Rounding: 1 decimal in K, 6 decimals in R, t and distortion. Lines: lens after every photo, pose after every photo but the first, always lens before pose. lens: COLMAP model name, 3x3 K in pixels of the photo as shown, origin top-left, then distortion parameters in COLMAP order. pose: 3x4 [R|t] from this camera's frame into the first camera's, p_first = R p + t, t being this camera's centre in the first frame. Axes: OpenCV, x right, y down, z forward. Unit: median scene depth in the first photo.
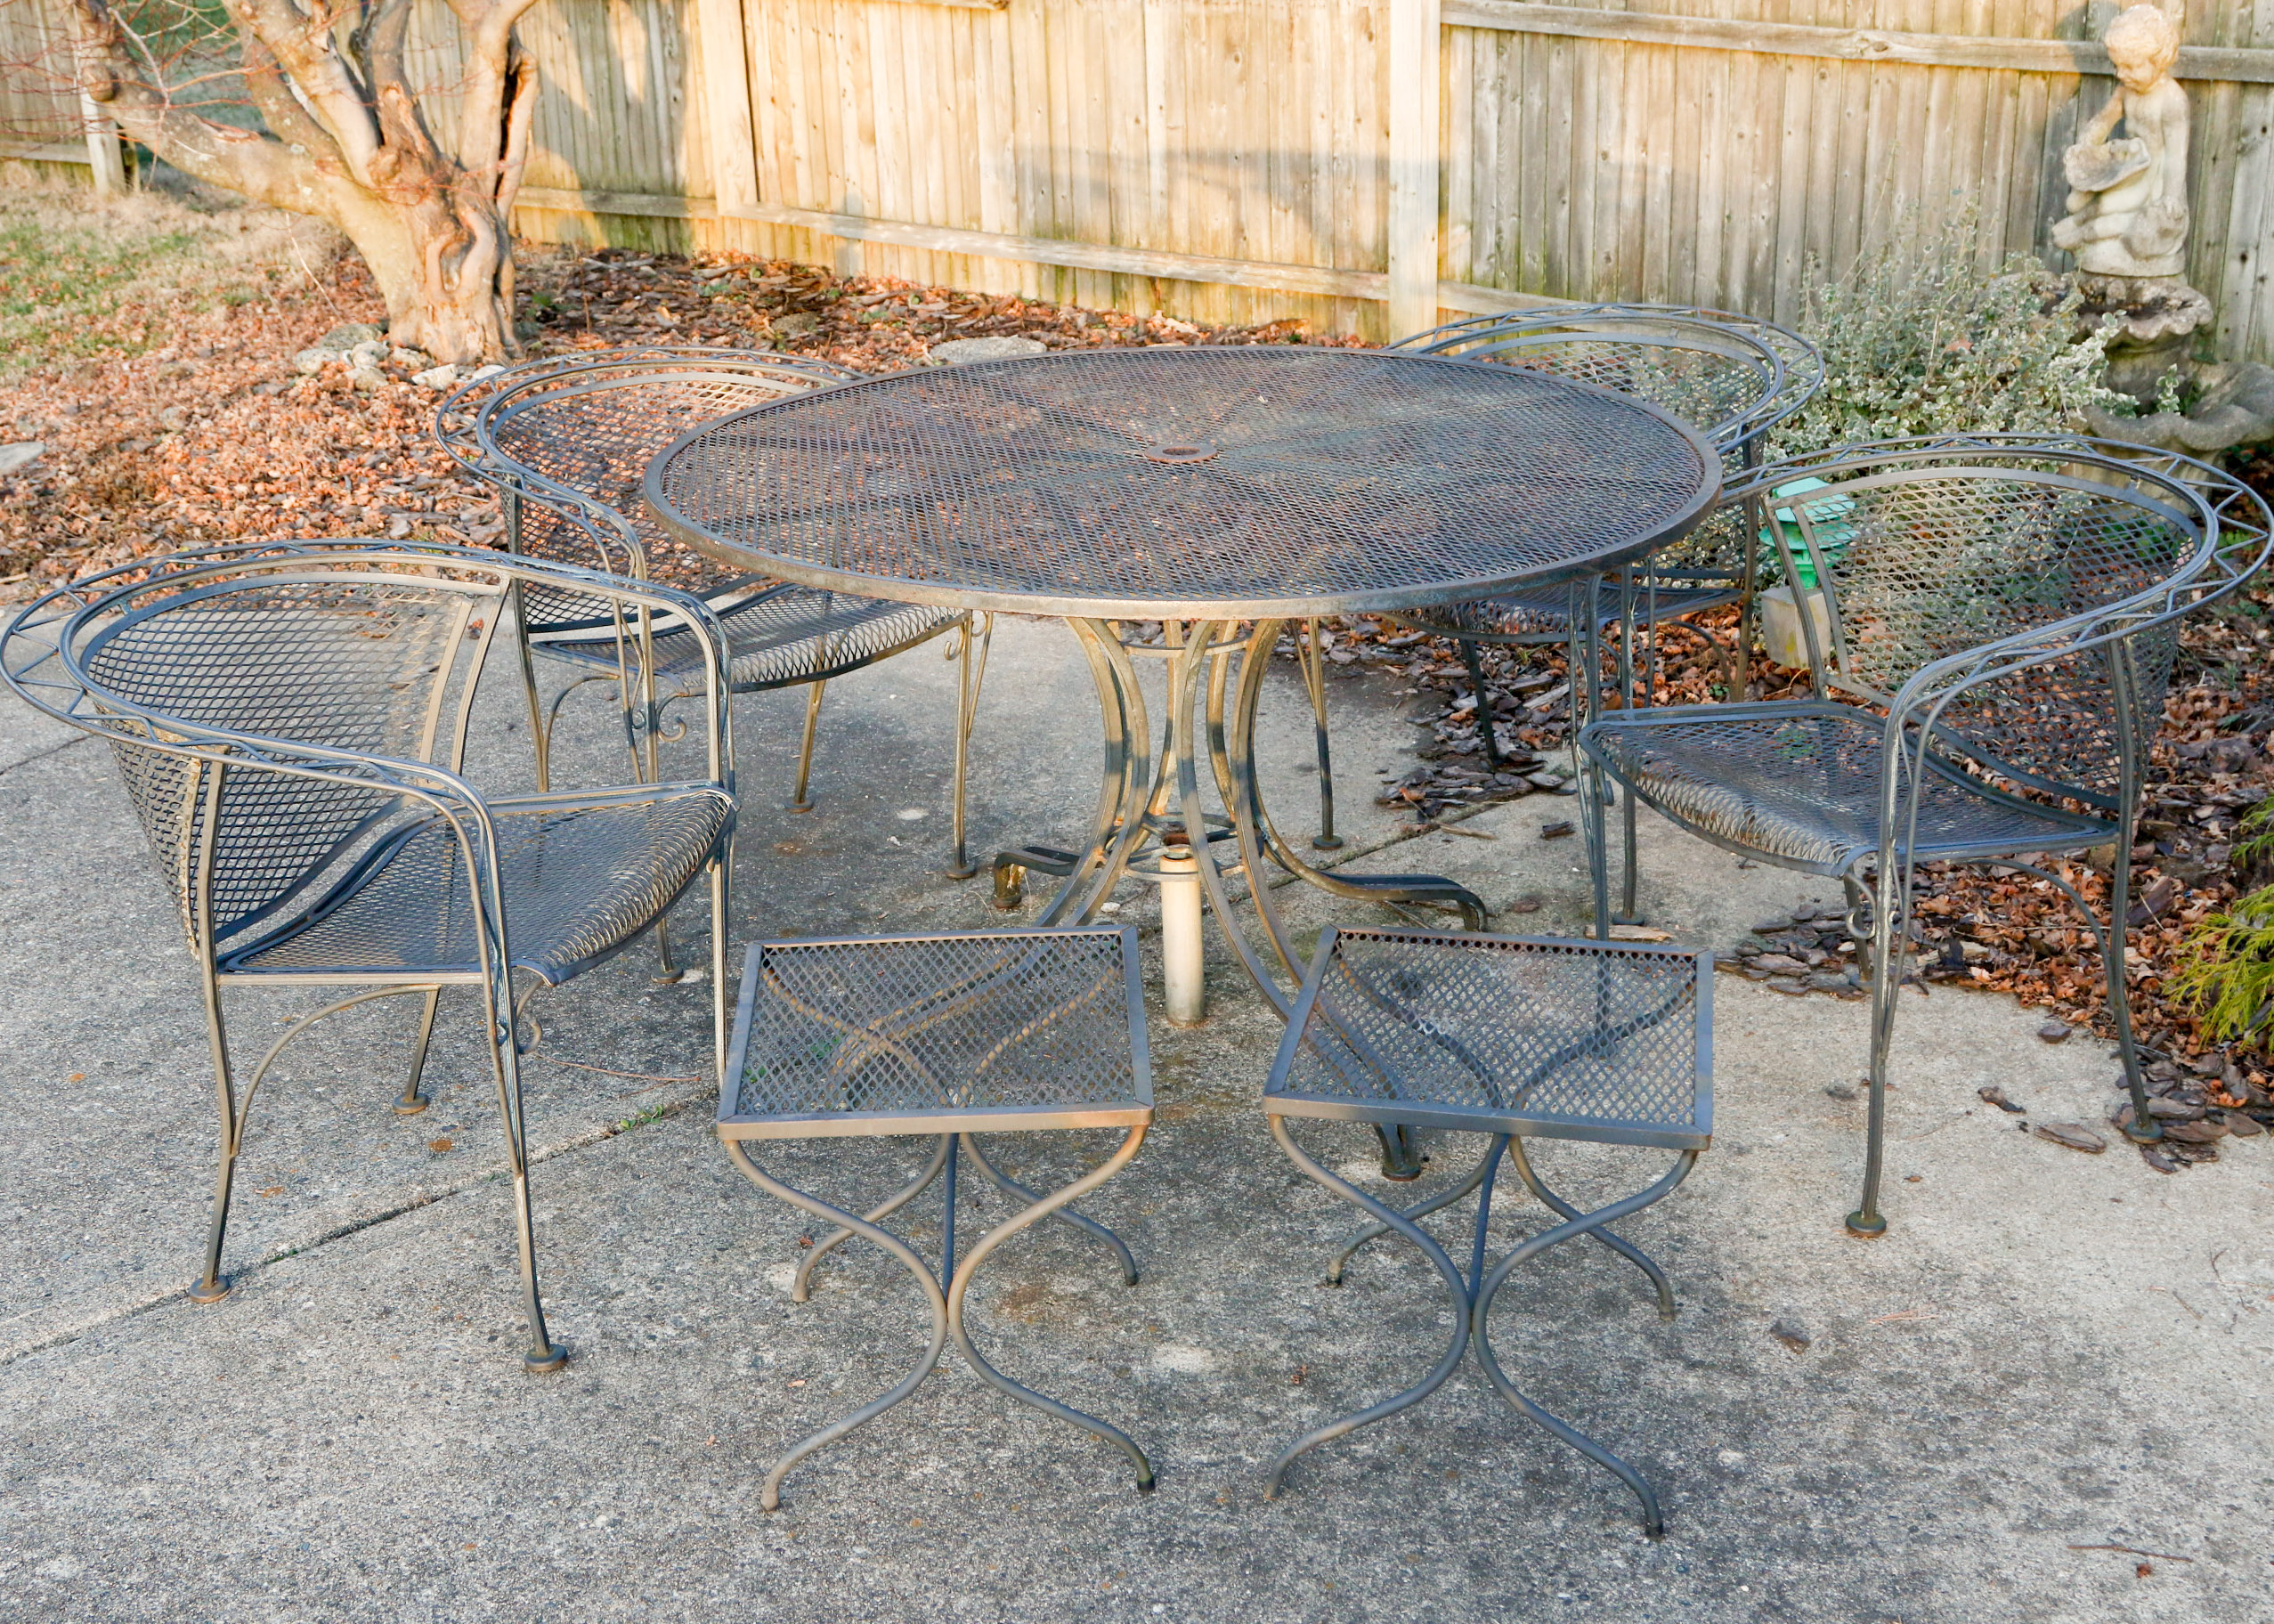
lens RADIAL K [[2667.1, 0, 1171.4], [0, 2667.1, 867.3], [0, 0, 1]] dist [-0.105830, 0.000000]
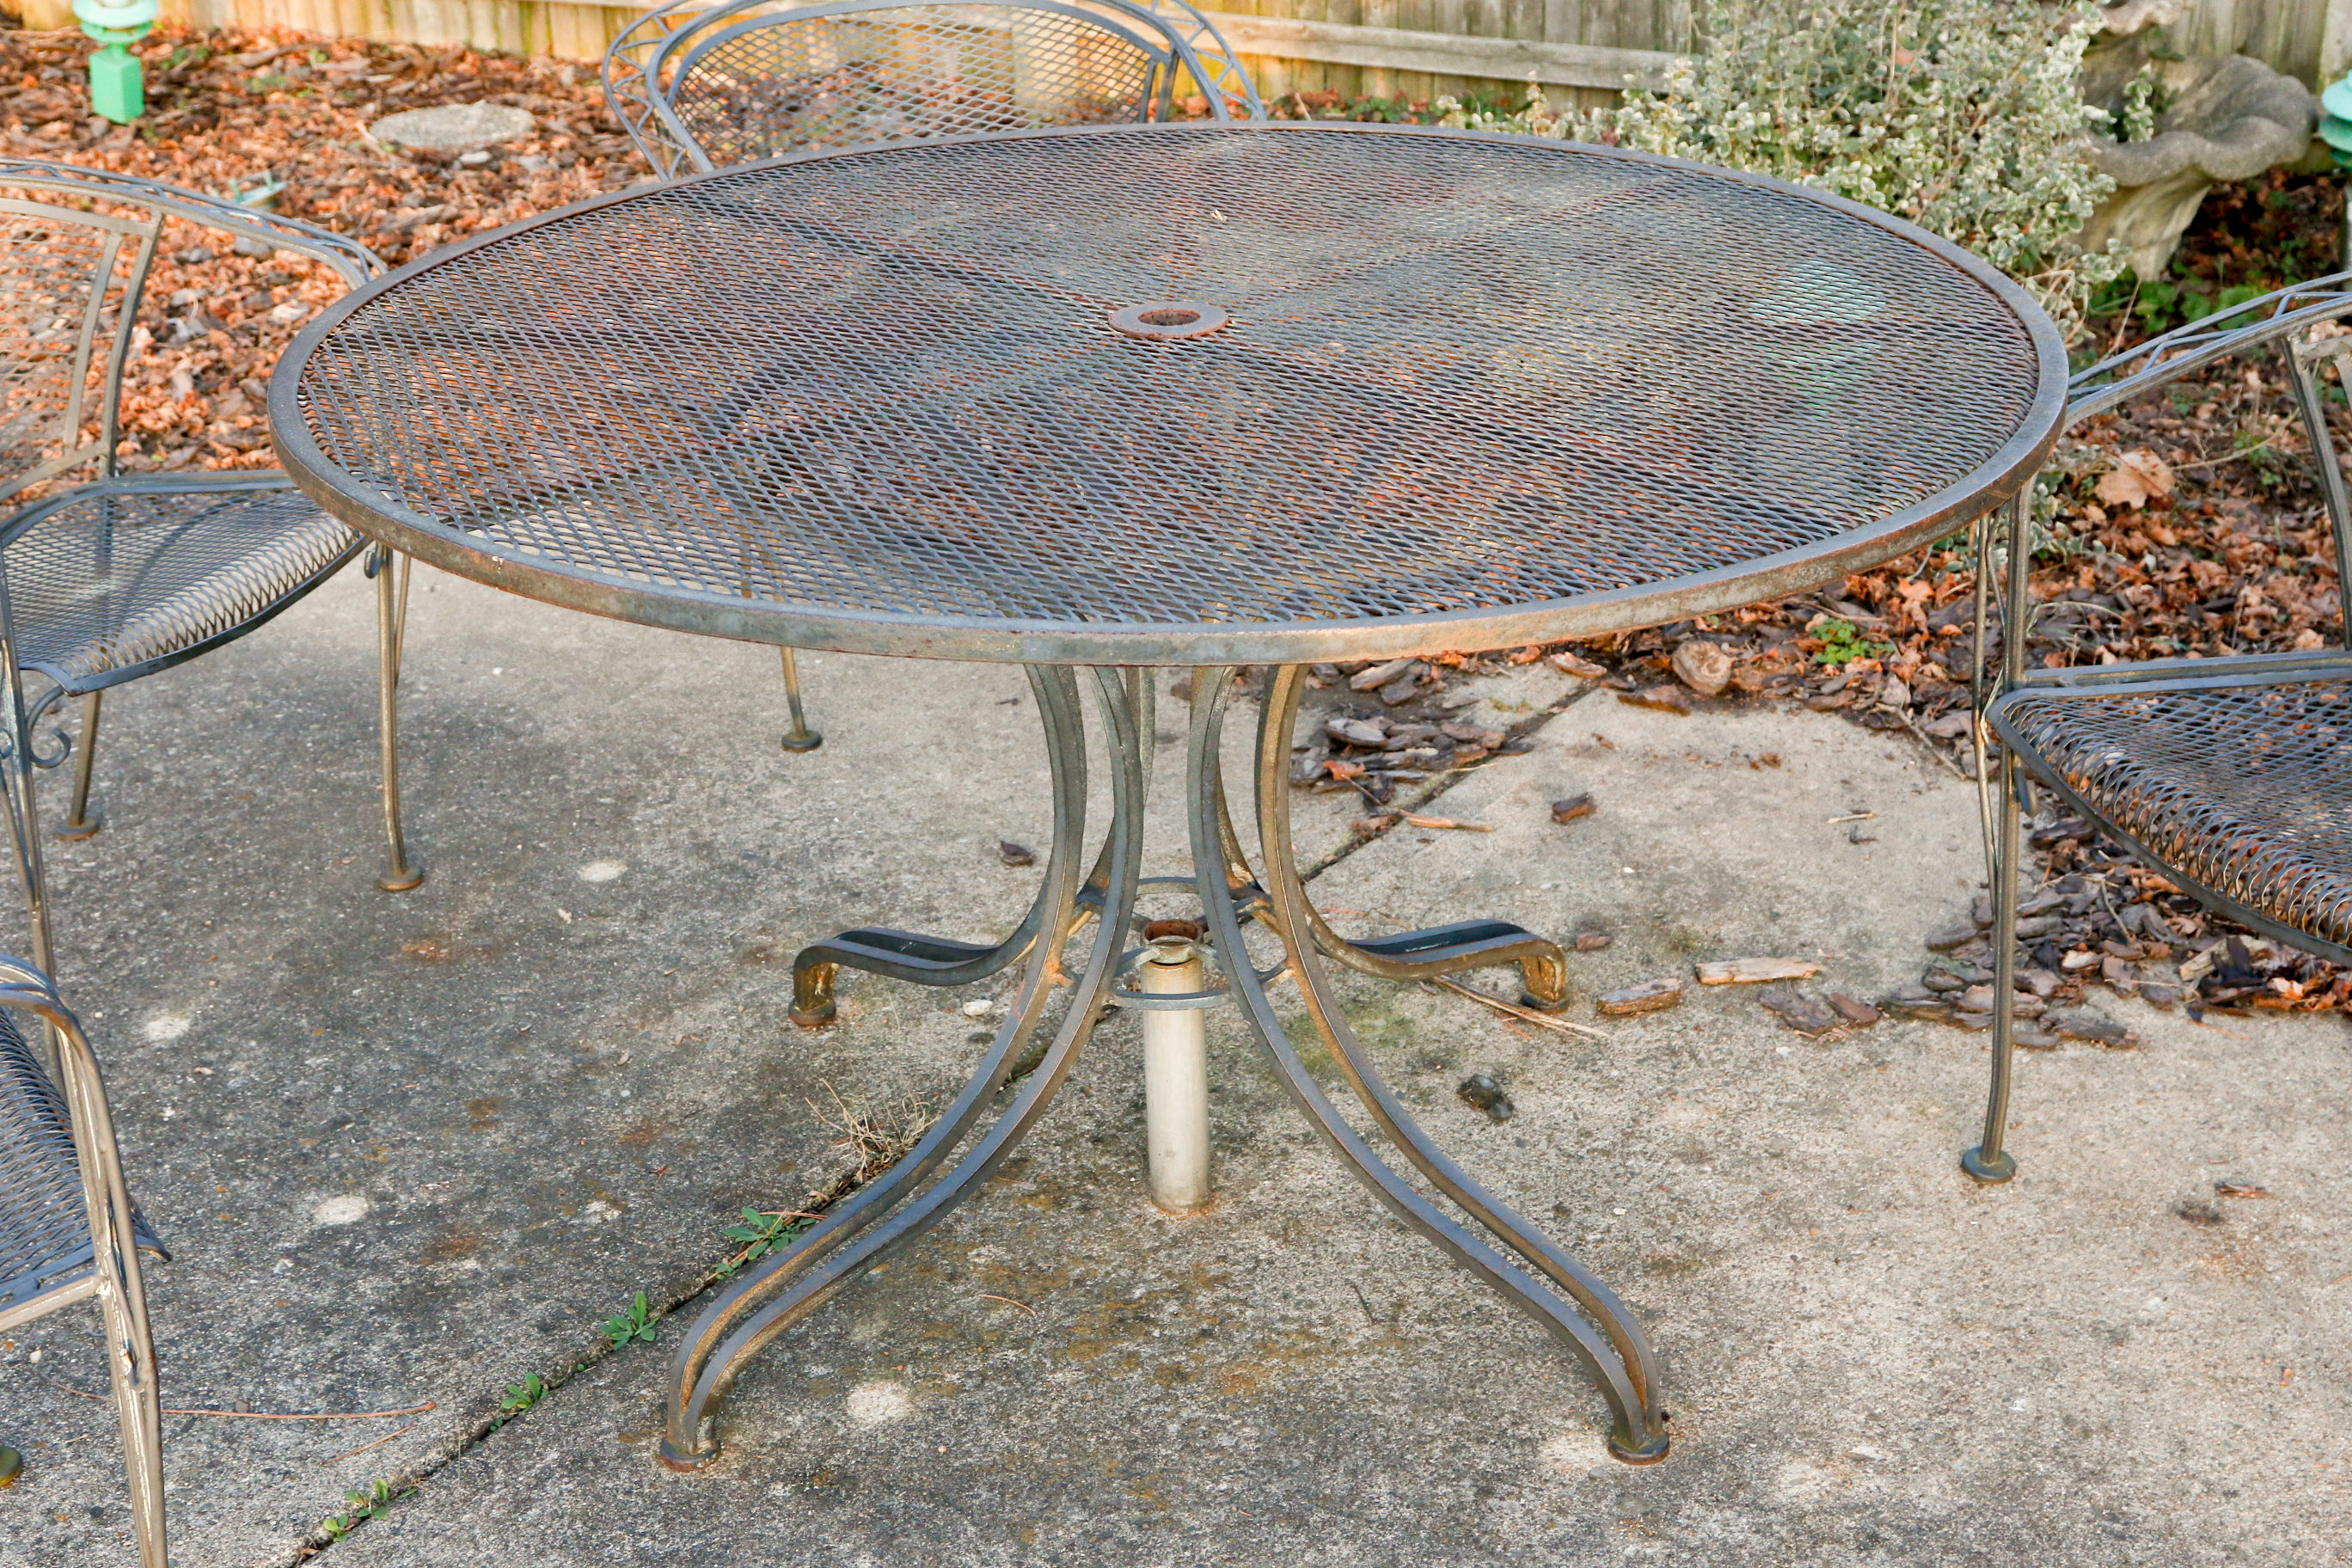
lens RADIAL K [[3095.7, 0, 1229.3], [0, 3095.7, 861.0], [0, 0, 1]] dist [-0.052269, 0.000000]
pose [[0.970860, -0.101430, 0.217124, -0.112085], [0.088557, 0.993731, 0.068244, -0.060223], [-0.222684, -0.047028, 0.973756, 0.230853]]
